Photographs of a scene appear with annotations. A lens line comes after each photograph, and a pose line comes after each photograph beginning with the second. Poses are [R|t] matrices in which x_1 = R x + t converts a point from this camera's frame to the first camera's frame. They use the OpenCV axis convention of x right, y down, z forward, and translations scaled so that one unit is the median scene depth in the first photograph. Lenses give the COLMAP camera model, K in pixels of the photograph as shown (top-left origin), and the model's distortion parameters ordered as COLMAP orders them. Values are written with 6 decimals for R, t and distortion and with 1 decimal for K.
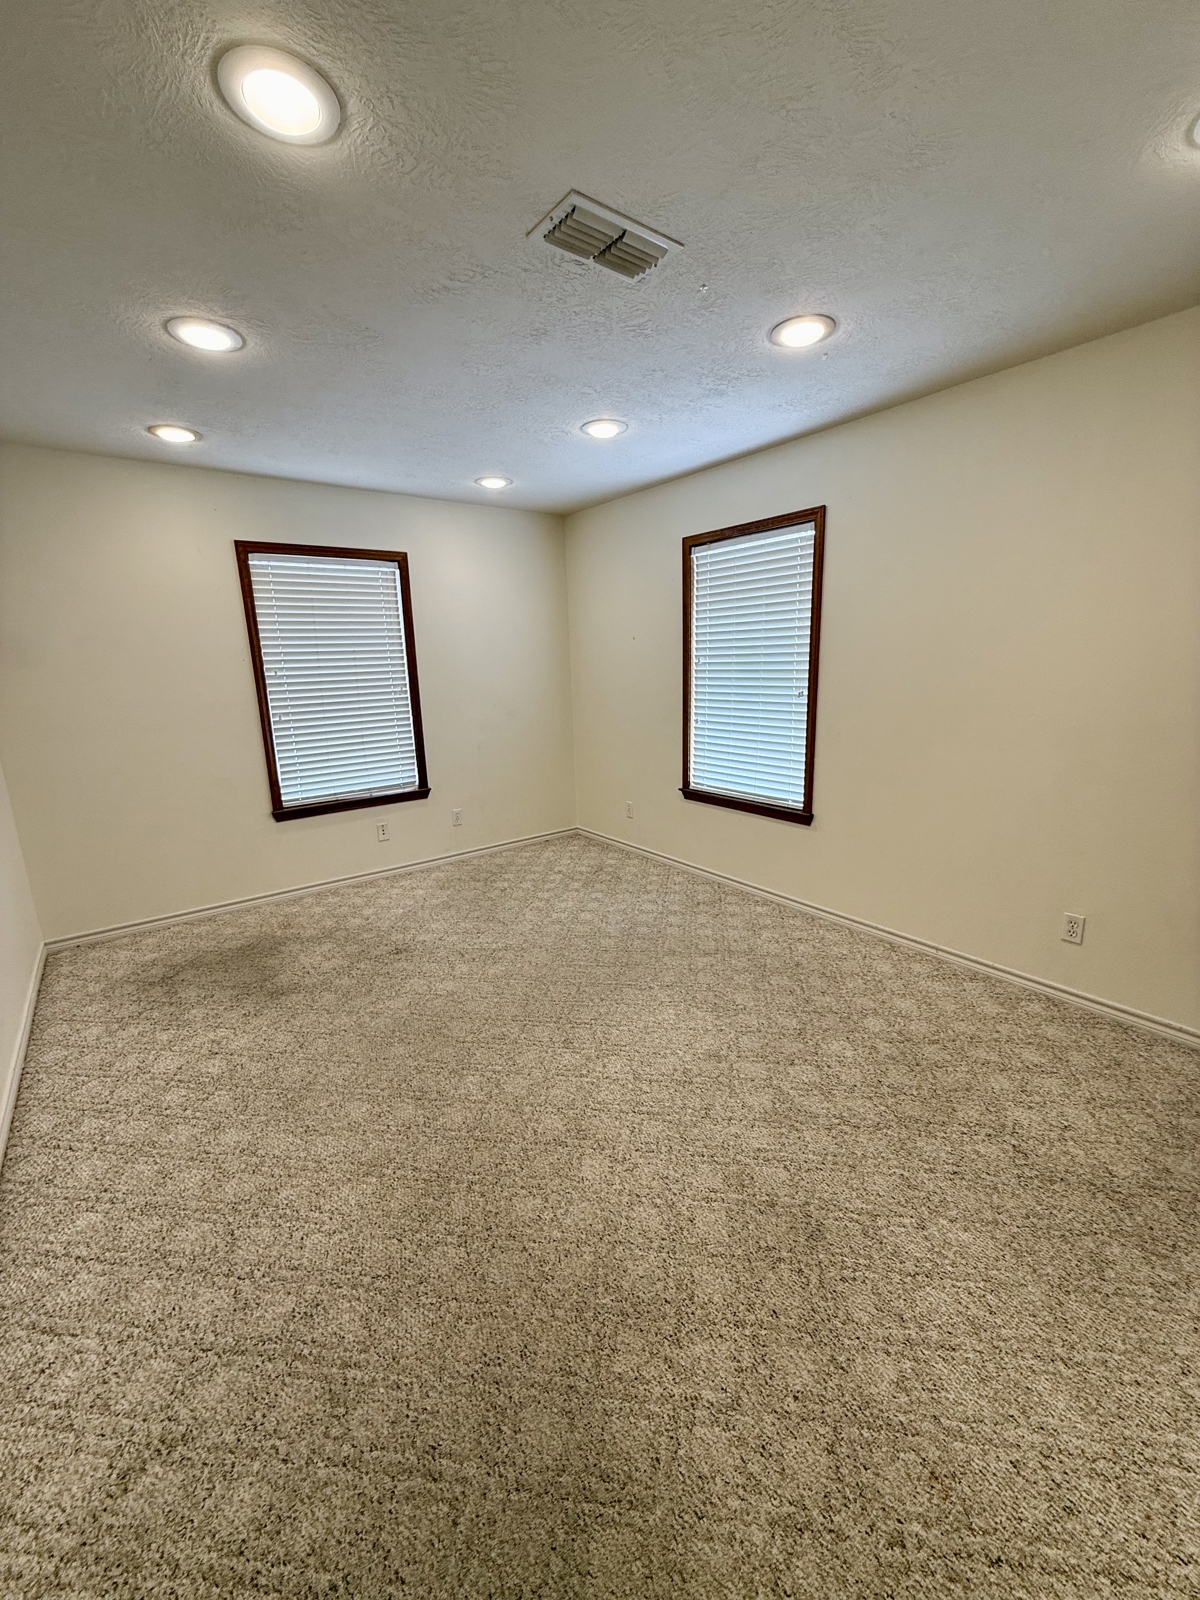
lens RADIAL K [[639.3, 0, 602.0], [0, 639.3, 799.3], [0, 0, 1]] dist [-0.000501, -0.000595]
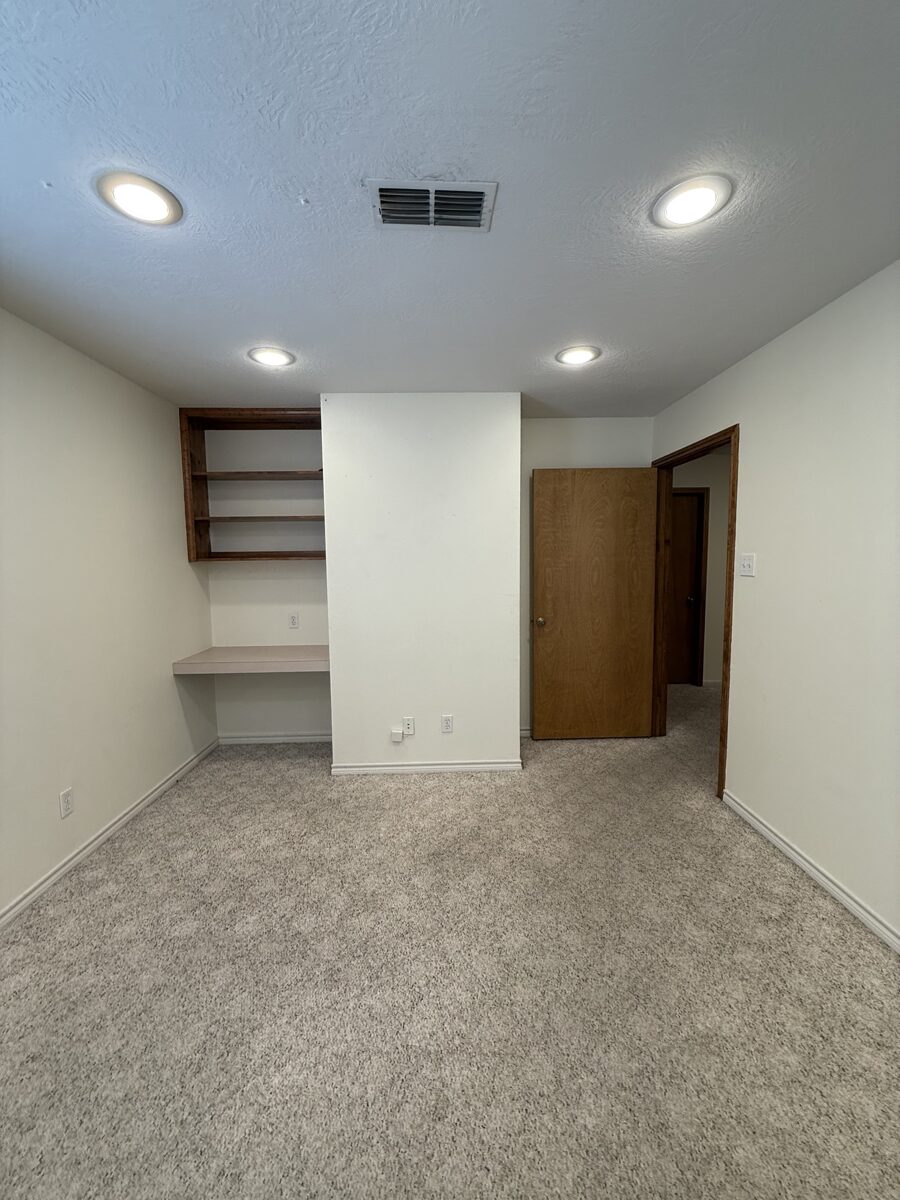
lens RADIAL K [[479.4, 0, 451.5], [0, 479.4, 599.5], [0, 0, 1]] dist [-0.000501, -0.000595]
pose [[-0.810660, -0.017534, 0.585255, -0.346378], [0.158181, 0.955827, 0.247738, -0.263855], [-0.563746, 0.293408, -0.772077, 1.195199]]
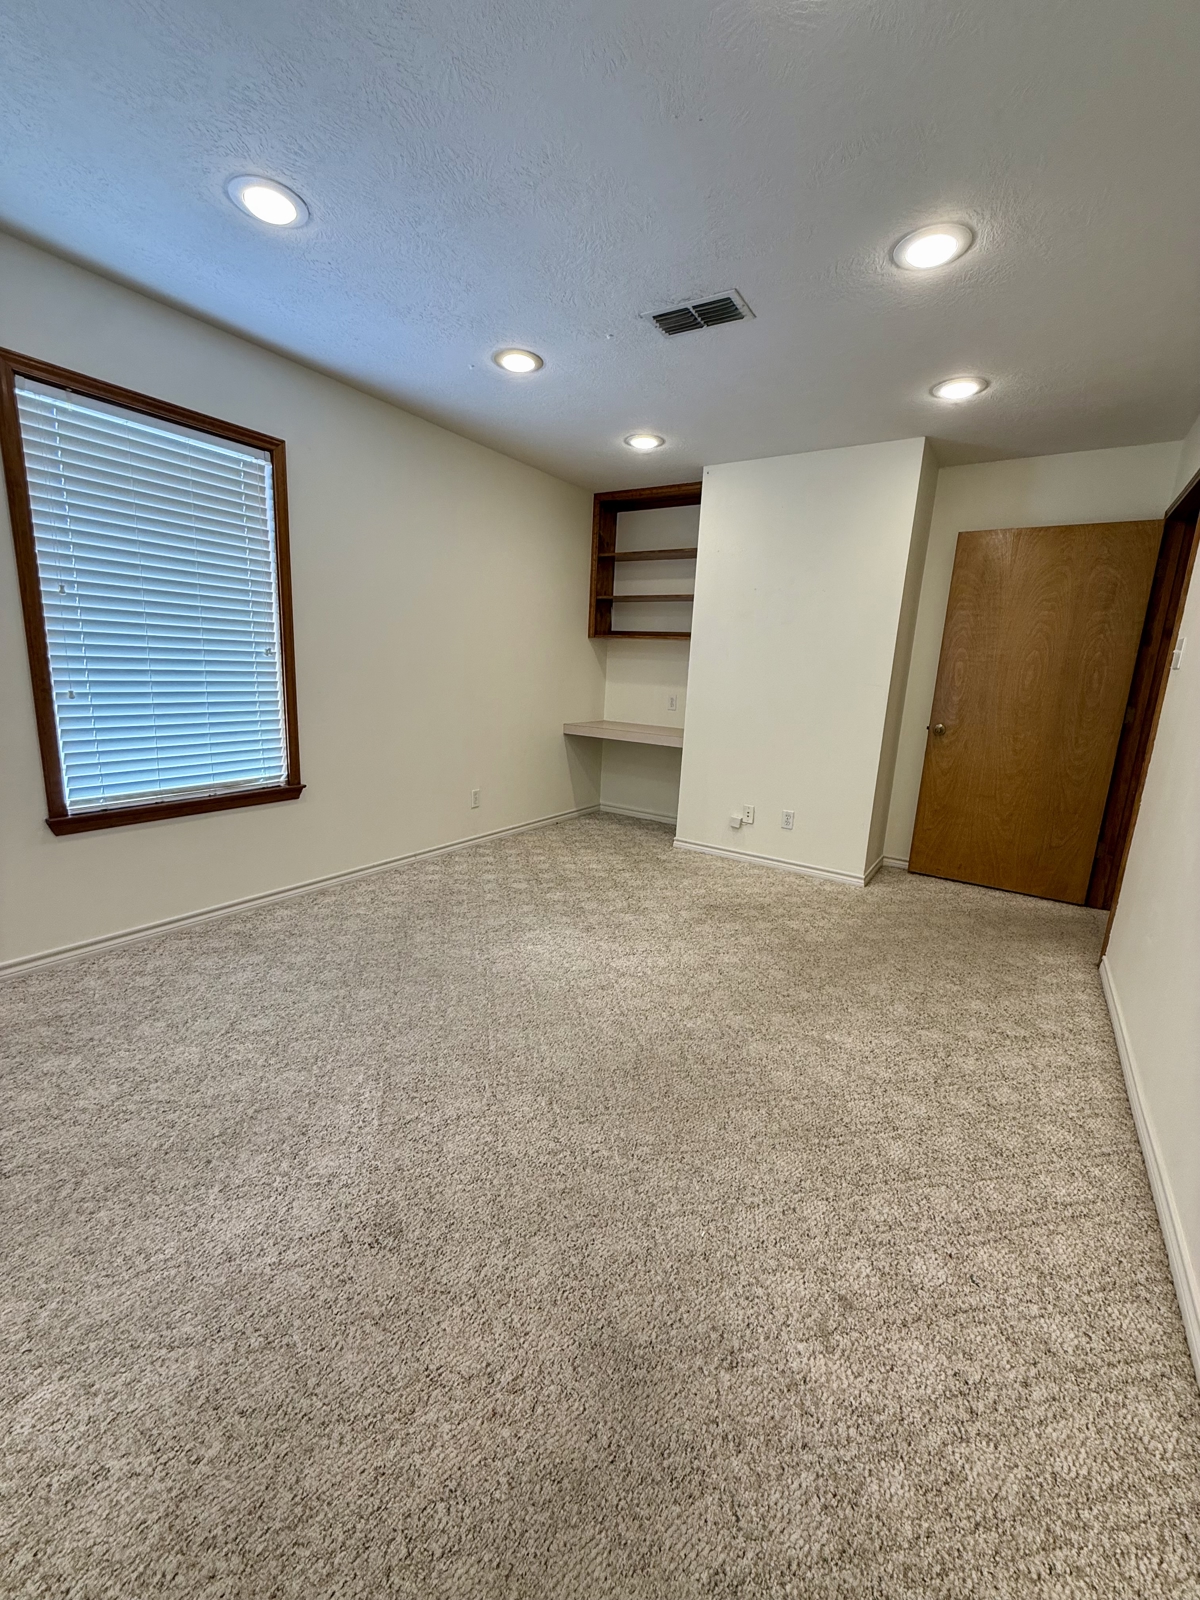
lens RADIAL K [[639.3, 0, 602.0], [0, 639.3, 799.3], [0, 0, 1]] dist [-0.000501, -0.000595]
pose [[-0.331694, -0.186914, 0.924685, -0.917374], [0.163089, 0.954056, 0.251353, -0.160806], [-0.929183, 0.234178, -0.285971, 1.193368]]
